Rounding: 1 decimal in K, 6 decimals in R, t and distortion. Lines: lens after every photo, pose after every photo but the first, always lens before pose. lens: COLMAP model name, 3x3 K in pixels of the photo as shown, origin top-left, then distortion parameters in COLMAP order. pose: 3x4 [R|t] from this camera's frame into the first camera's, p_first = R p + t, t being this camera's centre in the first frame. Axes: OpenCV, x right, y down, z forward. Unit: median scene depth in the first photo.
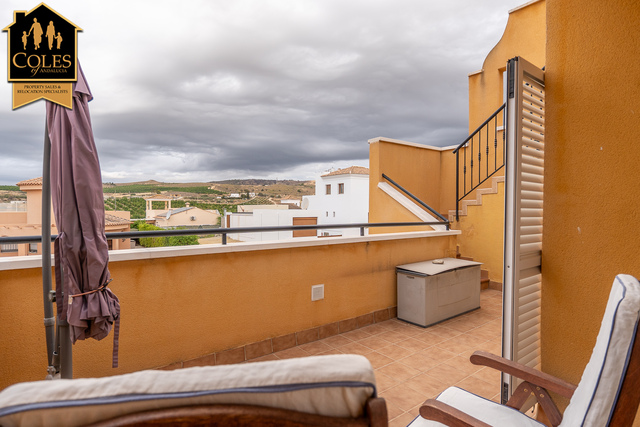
lens RADIAL K [[344.1, 0, 320.5], [0, 344.1, 212.9], [0, 0, 1]] dist [-0.003520, -0.000307]
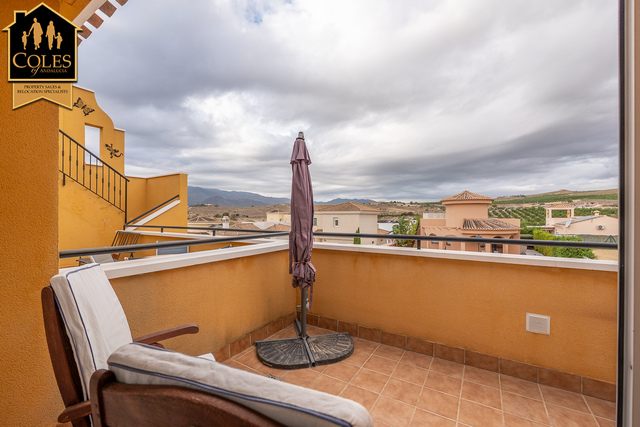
lens RADIAL K [[271.8, 0, 319.0], [0, 271.8, 214.6], [0, 0, 1]] dist [-0.005251, 0.000262]
pose [[0.364168, -0.003984, -0.931325, 0.352282], [-0.014392, 0.999847, -0.009905, -0.011003], [0.931222, 0.017010, 0.364055, 0.249634]]
